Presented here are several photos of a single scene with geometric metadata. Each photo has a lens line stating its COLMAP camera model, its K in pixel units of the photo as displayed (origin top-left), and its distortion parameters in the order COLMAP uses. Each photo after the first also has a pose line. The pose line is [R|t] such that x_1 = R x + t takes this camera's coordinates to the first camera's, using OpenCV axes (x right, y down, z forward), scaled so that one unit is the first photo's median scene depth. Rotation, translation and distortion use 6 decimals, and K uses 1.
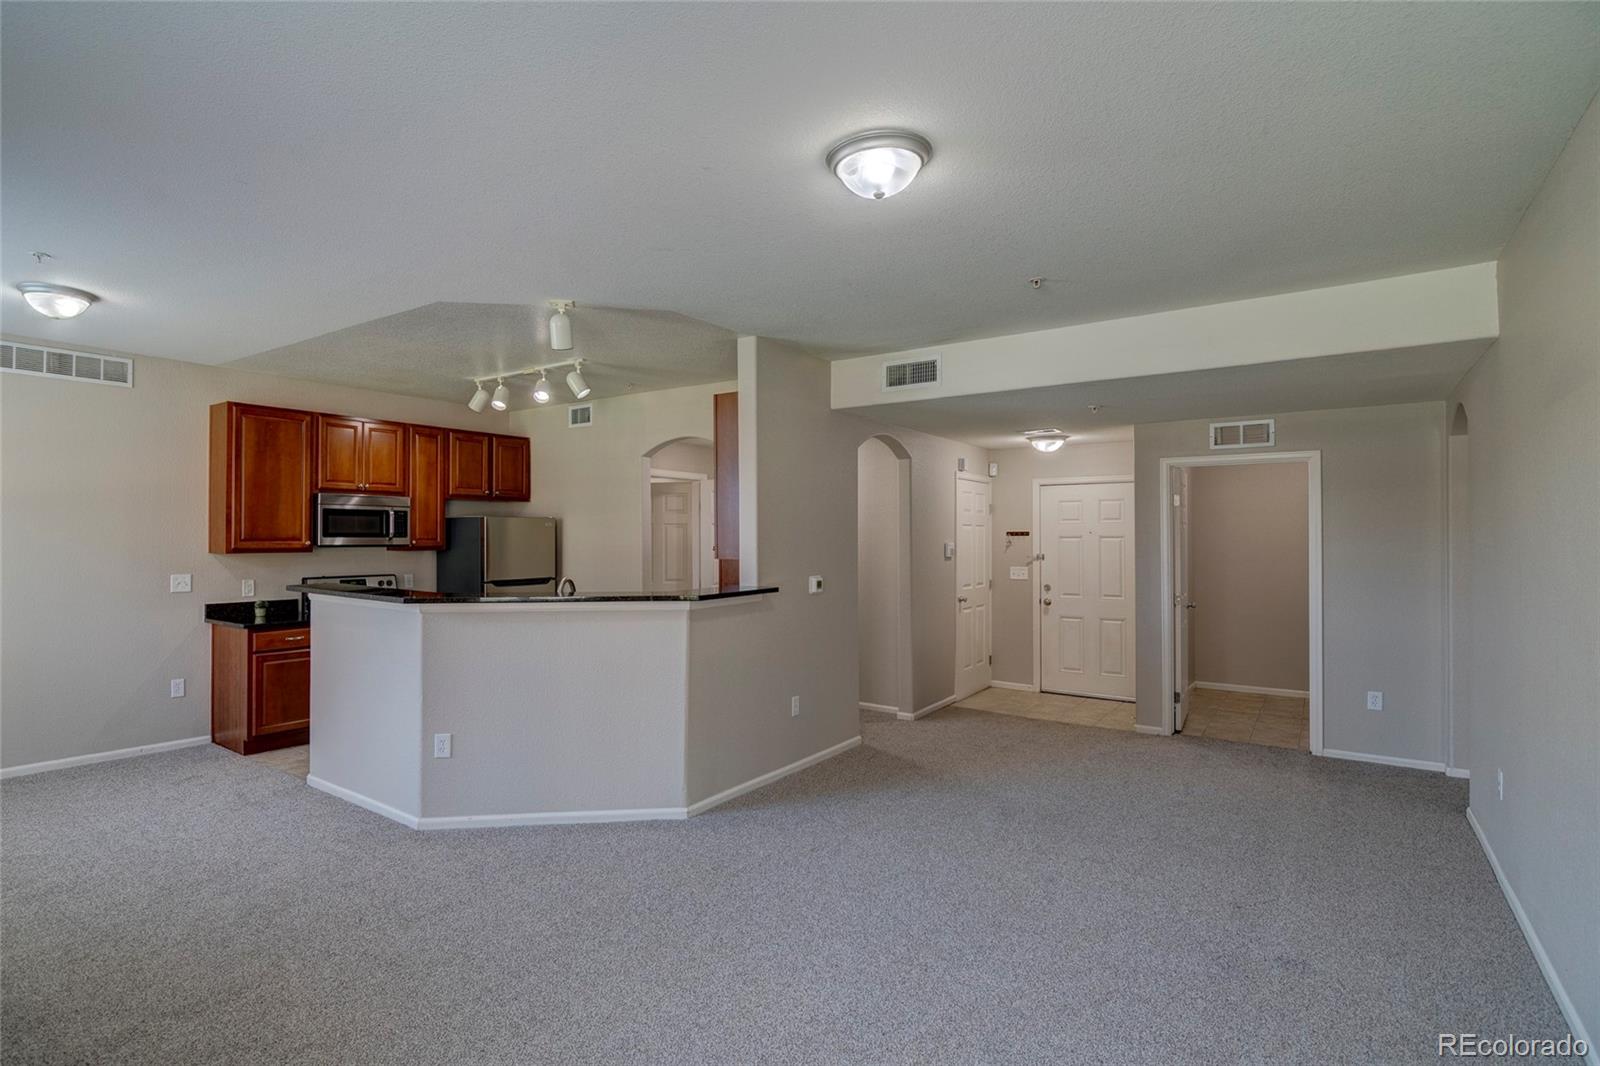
lens RADIAL K [[795.1, 0, 714.2], [0, 795.1, 530.1], [0, 0, 1]] dist [-0.003367, -0.013020]
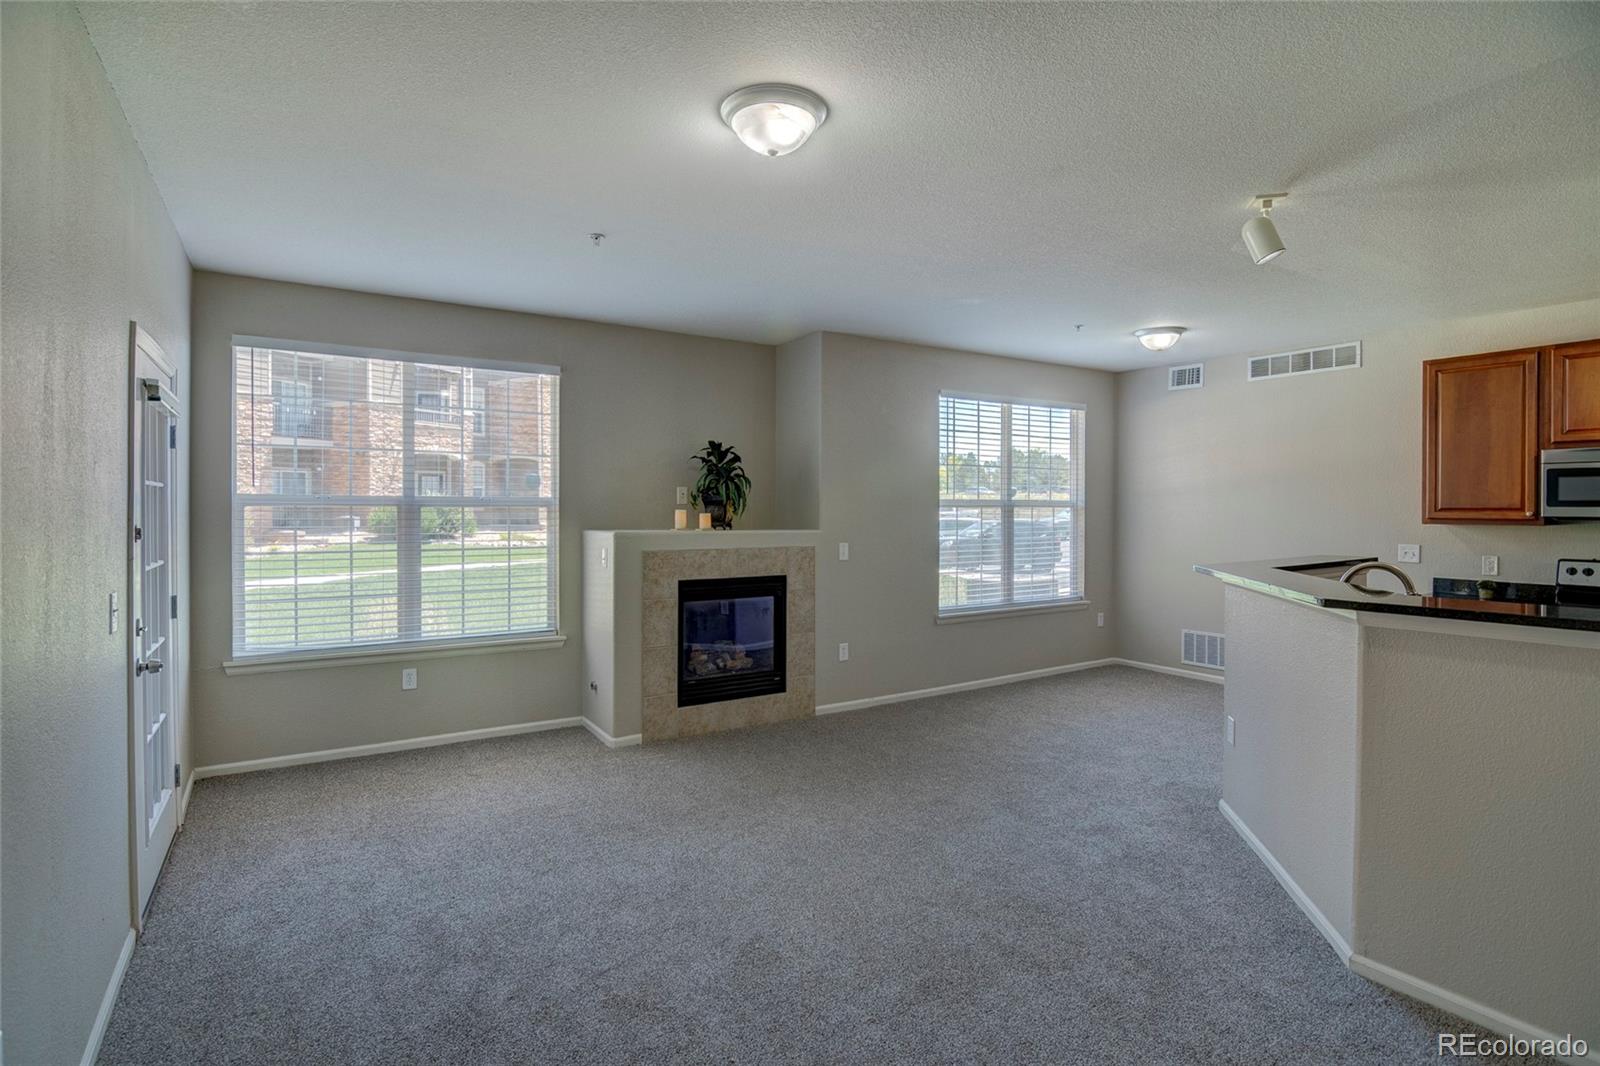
lens RADIAL K [[795.4, 0, 795.6], [0, 795.4, 514.4], [0, 0, 1]] dist [-0.001244, -0.008668]
pose [[-0.341858, 0.006991, -0.939726, 0.501445], [0.006122, 0.999968, 0.005212, 0.008509], [0.939732, -0.003971, -0.341889, 0.605756]]
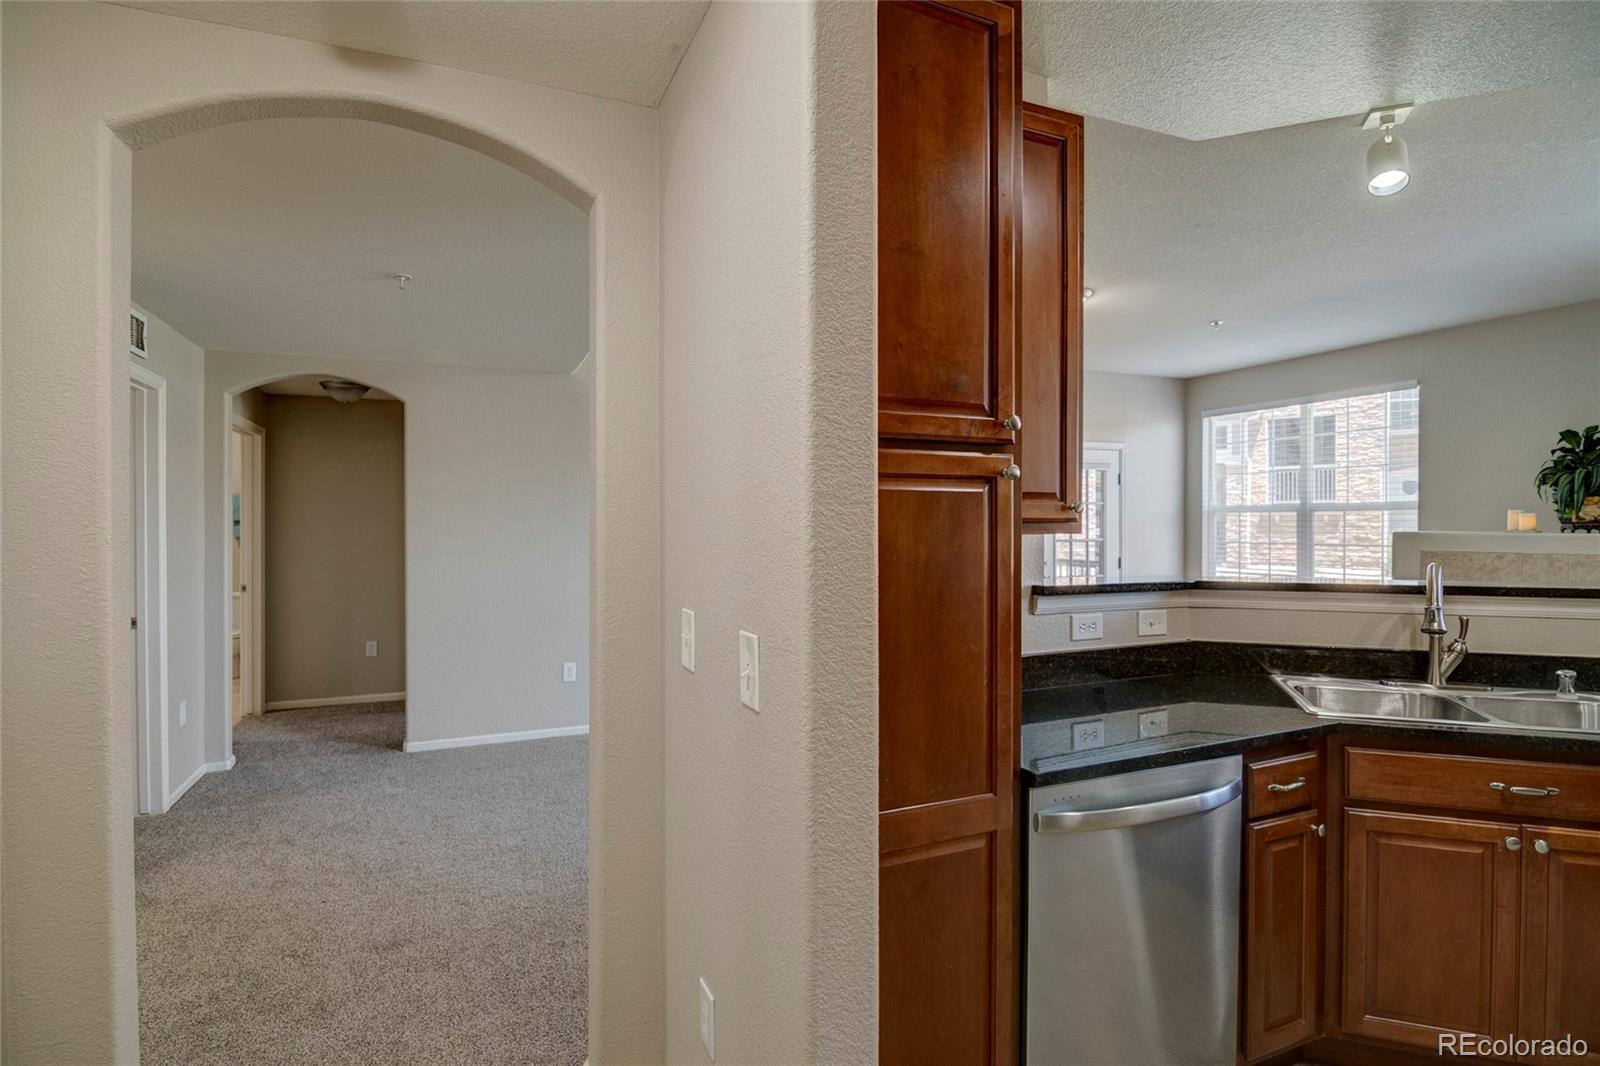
lens RADIAL K [[781.5, 0, 787.0], [0, 781.5, 532.5], [0, 0, 1]] dist [-0.006135, -0.008372]
pose [[-0.869338, -0.002499, 0.494212, -0.062411], [-0.002045, 0.999997, 0.001460, 0.031852], [-0.494214, 0.000259, -0.869340, 1.262730]]
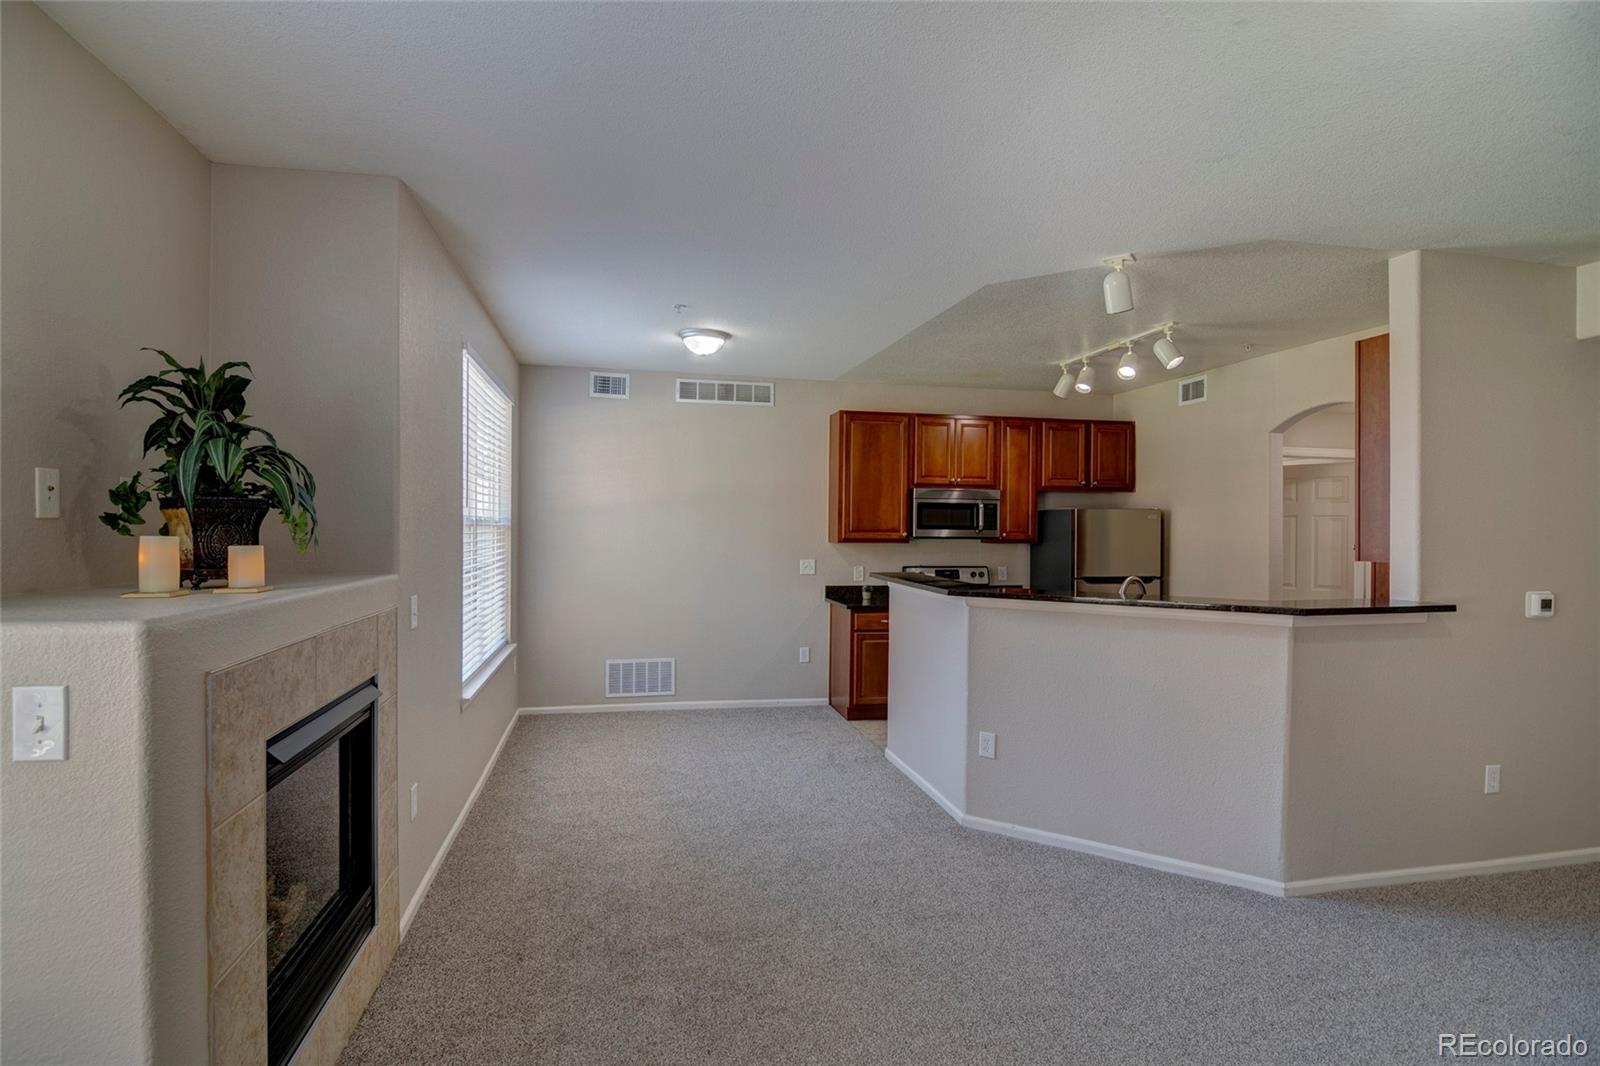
lens RADIAL K [[781.5, 0, 787.0], [0, 781.5, 532.5], [0, 0, 1]] dist [-0.006135, -0.008372]
pose [[0.758127, 0.009310, -0.652040, 0.065549], [-0.002373, 0.999931, 0.011519, 0.001785], [0.652102, -0.007186, 0.758097, 0.088584]]
